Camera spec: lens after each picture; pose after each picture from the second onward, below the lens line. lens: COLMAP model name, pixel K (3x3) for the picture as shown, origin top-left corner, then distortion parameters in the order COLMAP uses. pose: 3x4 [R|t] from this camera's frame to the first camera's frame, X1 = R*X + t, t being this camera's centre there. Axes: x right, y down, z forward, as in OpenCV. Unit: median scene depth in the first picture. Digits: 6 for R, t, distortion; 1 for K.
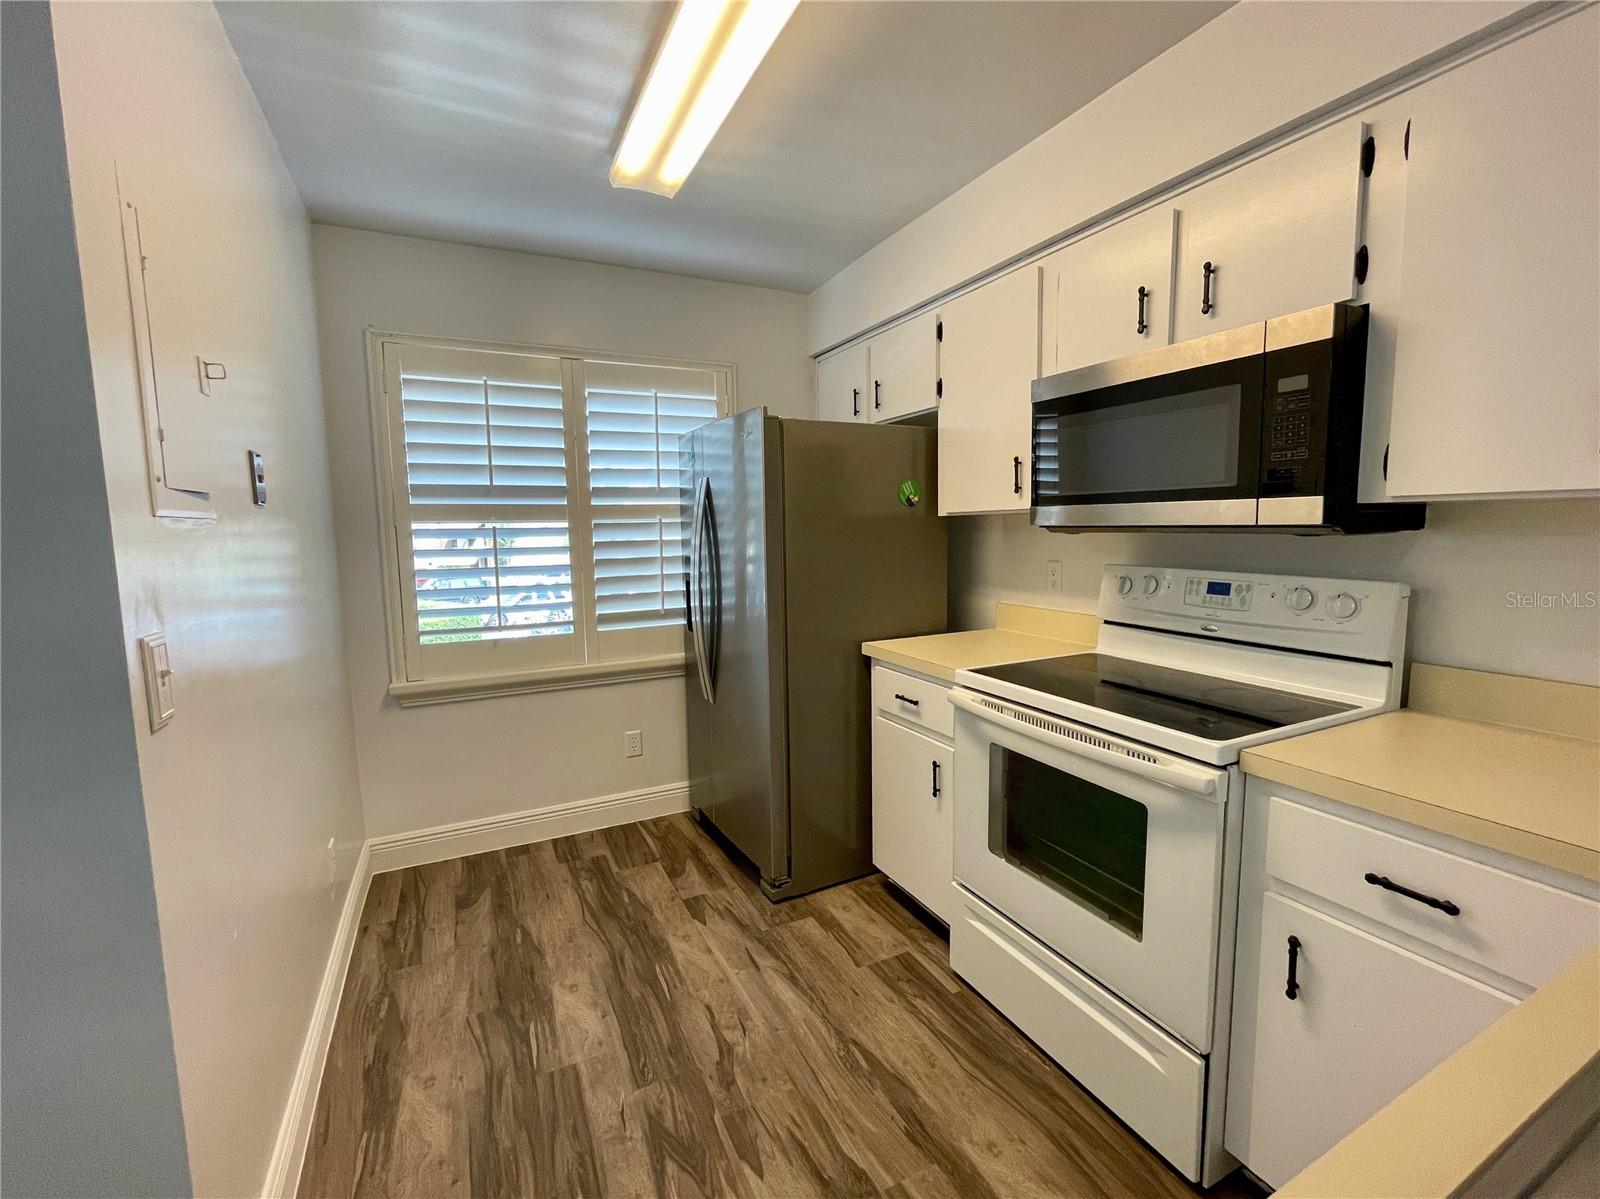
lens RADIAL K [[683.2, 0, 800.0], [0, 683.2, 599.5], [0, 0, 1]] dist [-0.000537, -0.000227]
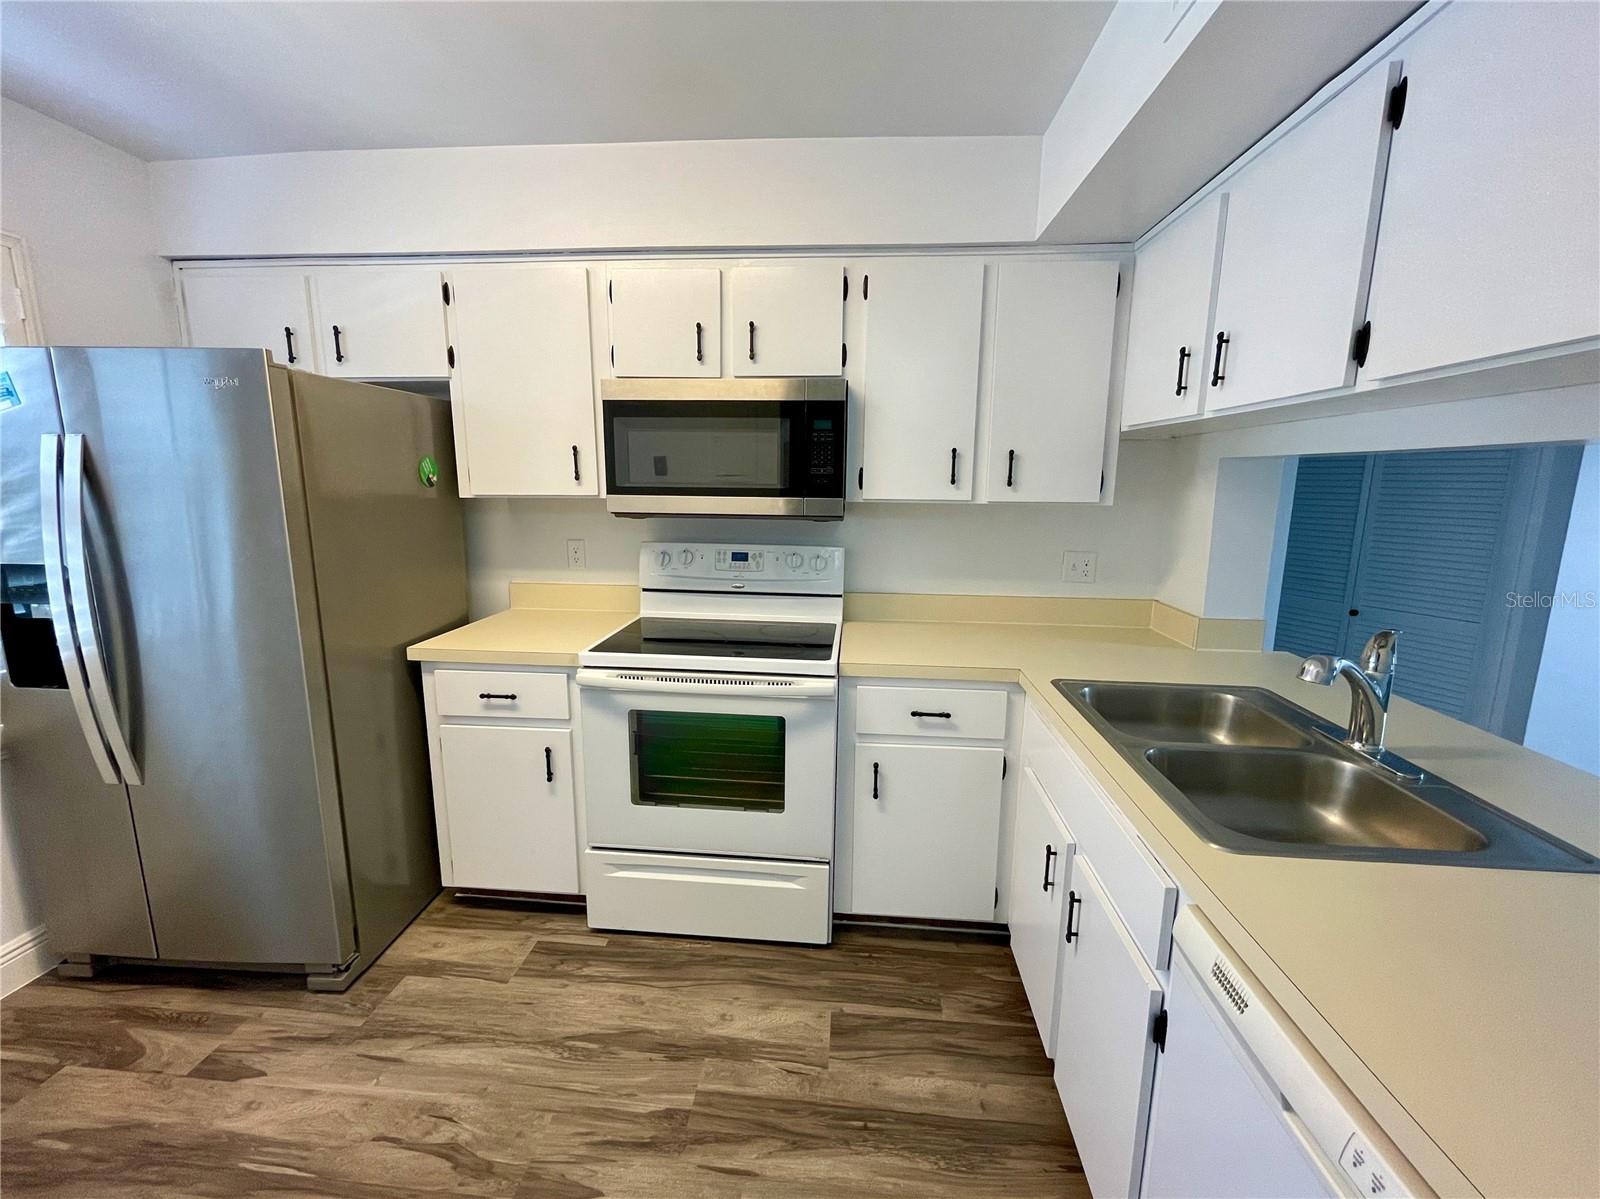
lens RADIAL K [[655.9, 0, 800.0], [0, 655.9, 599.5], [0, 0, 1]] dist [-0.000600, -0.000187]
pose [[0.521320, -0.132673, 0.842985, -0.435350], [0.075311, 0.991139, 0.109416, -0.063502], [-0.850032, 0.006445, 0.526692, 0.186991]]
